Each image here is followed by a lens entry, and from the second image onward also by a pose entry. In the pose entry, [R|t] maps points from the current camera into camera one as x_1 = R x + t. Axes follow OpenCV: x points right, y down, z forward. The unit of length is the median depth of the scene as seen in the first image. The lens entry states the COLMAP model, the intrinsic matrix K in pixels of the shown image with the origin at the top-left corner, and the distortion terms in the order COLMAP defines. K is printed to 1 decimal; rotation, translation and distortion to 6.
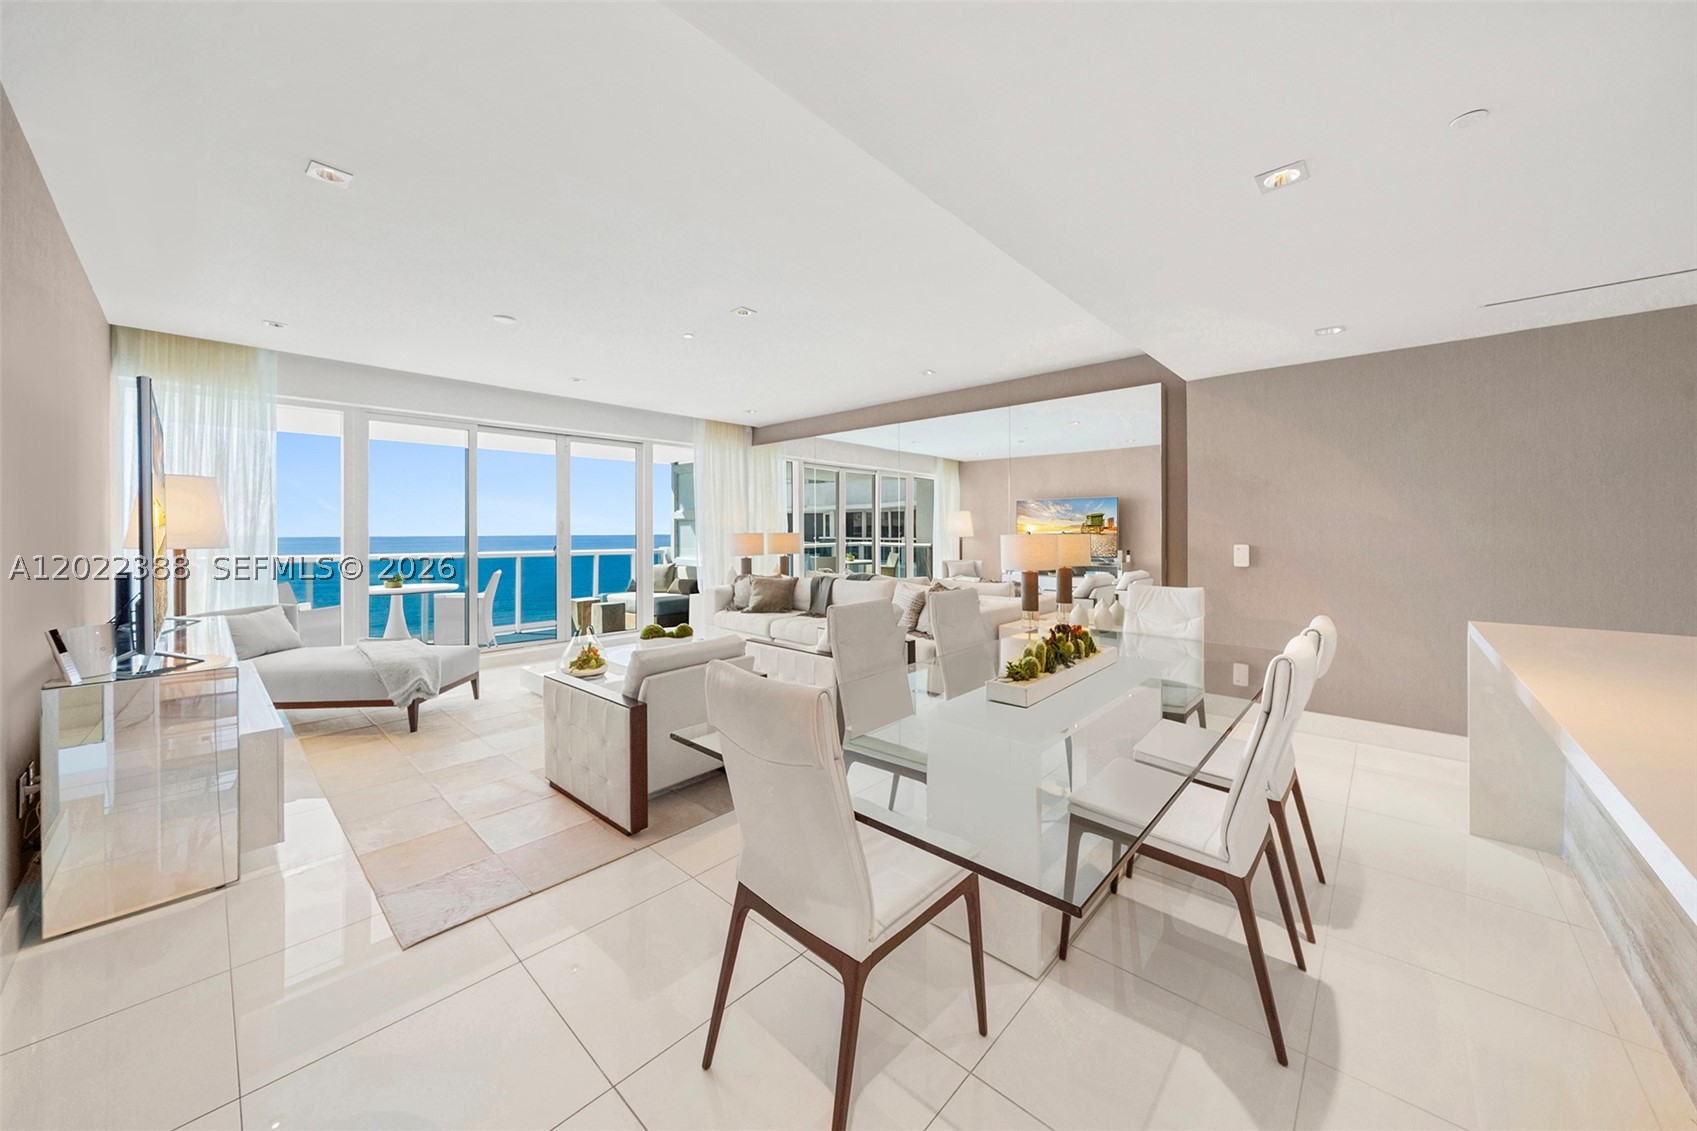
lens RADIAL K [[604.6, 0, 849.1], [0, 604.6, 554.6], [0, 0, 1]] dist [-0.027450, 0.004648]
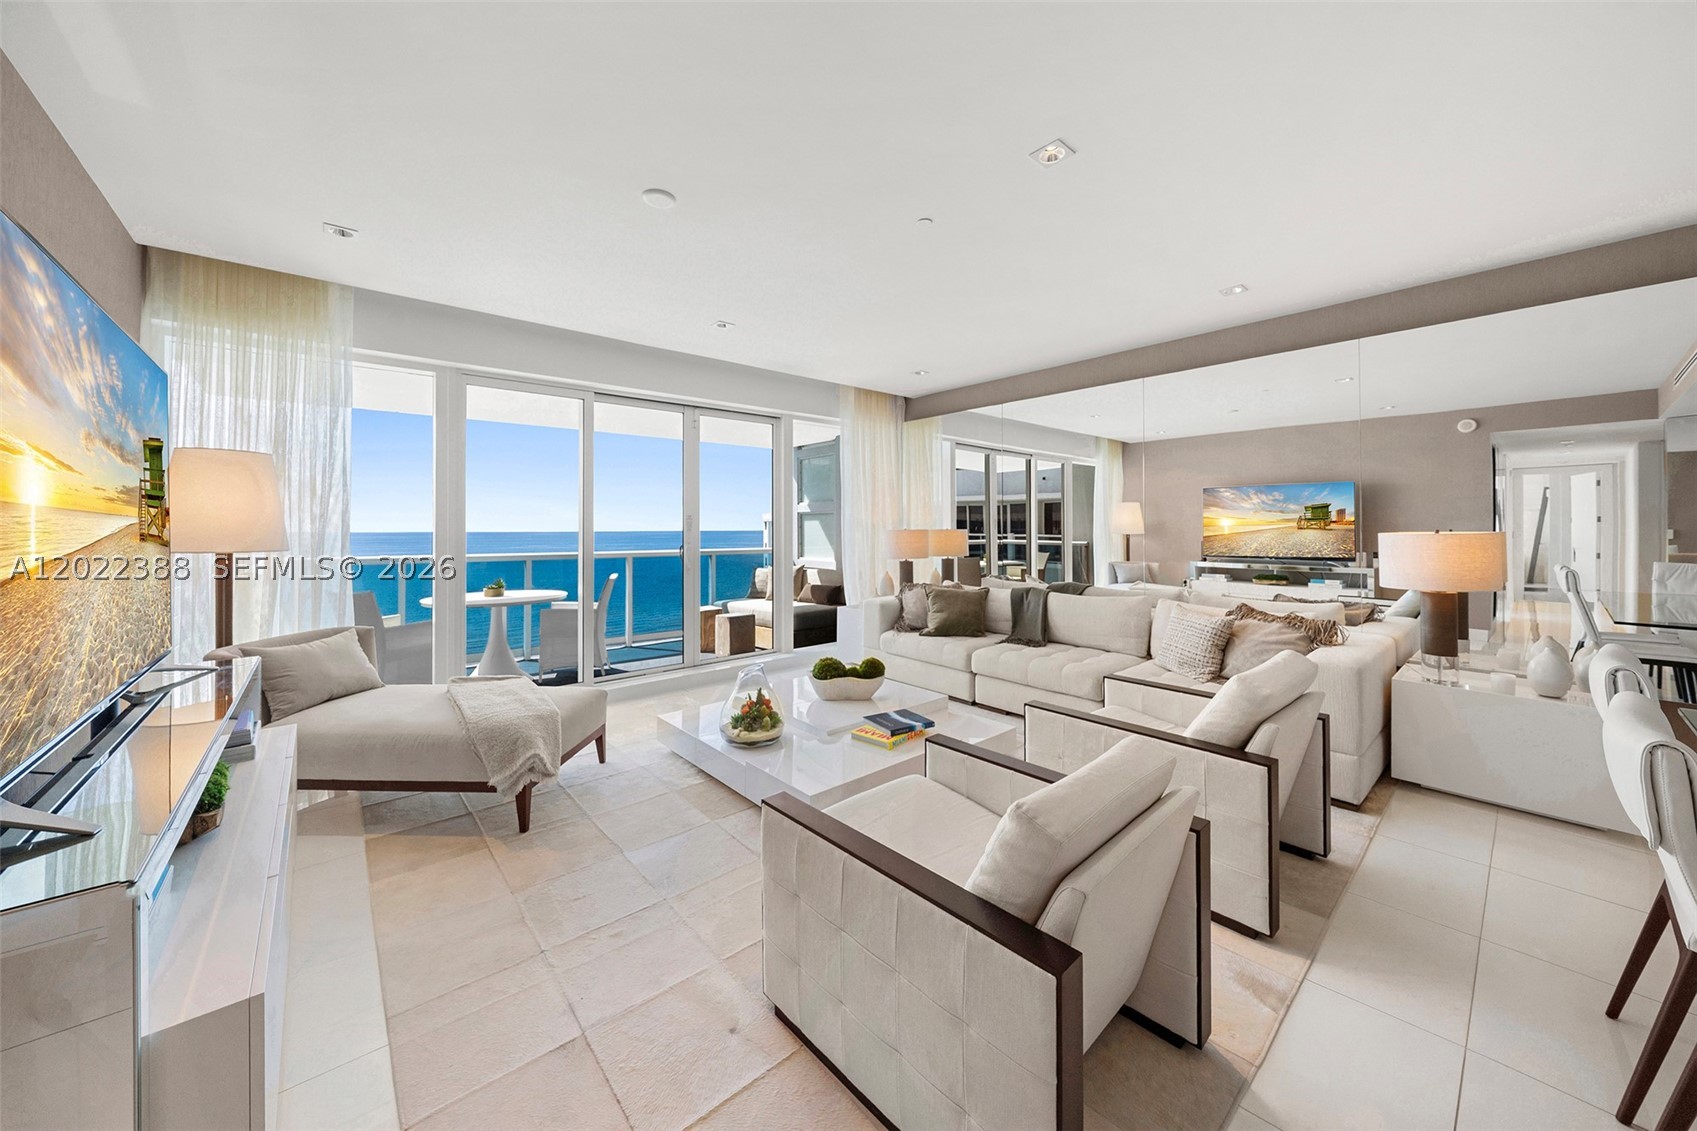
lens RADIAL K [[591.8, 0, 828.1], [0, 591.8, 549.7], [0, 0, 1]] dist [-0.025520, 0.003787]
pose [[0.991123, 0.003466, -0.132904, -0.185137], [-0.003311, 0.999994, 0.001384, -0.010547], [0.132908, -0.000932, 0.991128, 0.238407]]
